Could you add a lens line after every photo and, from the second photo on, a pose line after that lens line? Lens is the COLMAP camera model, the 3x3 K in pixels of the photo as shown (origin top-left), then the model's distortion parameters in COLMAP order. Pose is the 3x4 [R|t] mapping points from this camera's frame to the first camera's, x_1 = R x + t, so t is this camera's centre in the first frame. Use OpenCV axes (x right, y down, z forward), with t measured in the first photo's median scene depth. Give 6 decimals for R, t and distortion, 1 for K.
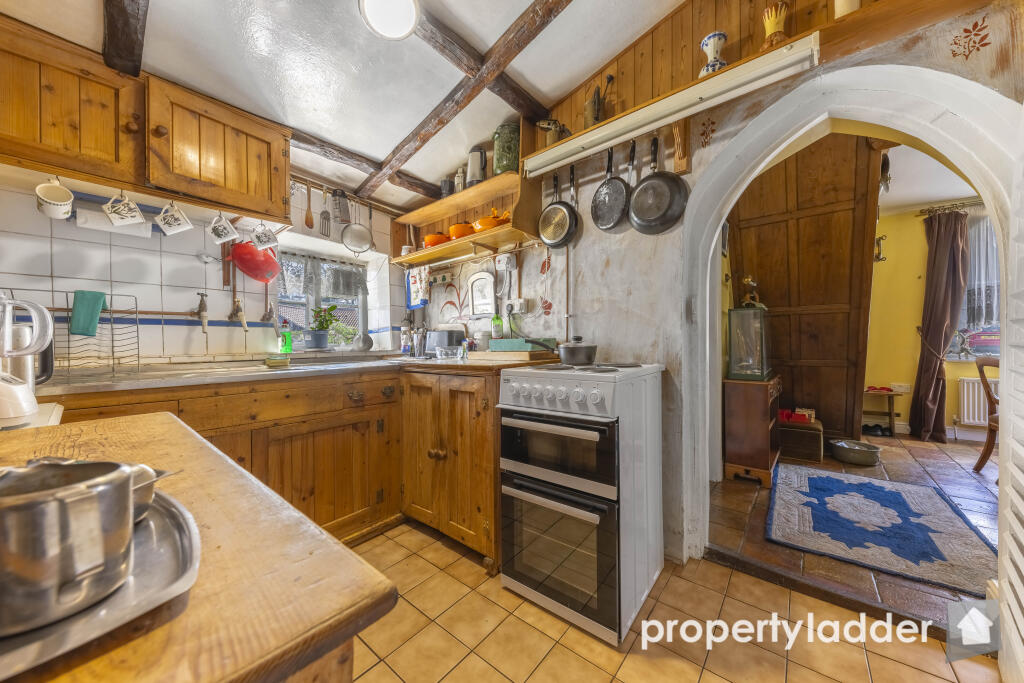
lens RADIAL K [[352.9, 0, 517.6], [0, 352.9, 342.6], [0, 0, 1]] dist [0.007651, -0.000150]
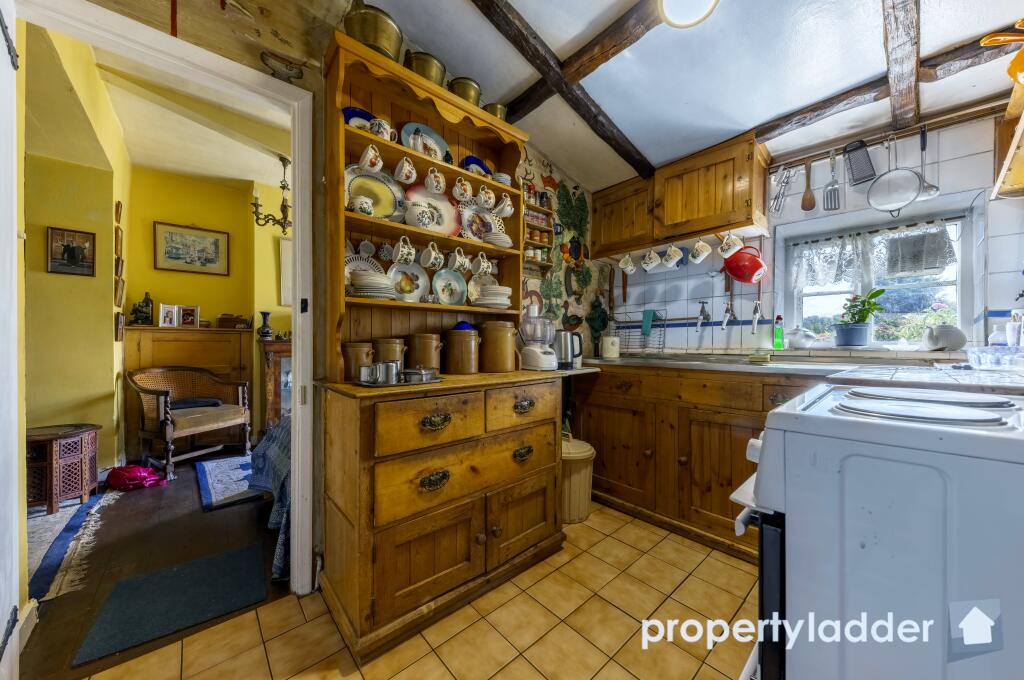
lens RADIAL K [[352.9, 0, 516.4], [0, 352.9, 343.1], [0, 0, 1]] dist [0.007651, -0.000150]
pose [[-0.167277, 0.009507, -0.985864, 0.489794], [0.000399, 0.999954, 0.009575, 0.002101], [0.985910, 0.001208, -0.167273, 0.497891]]
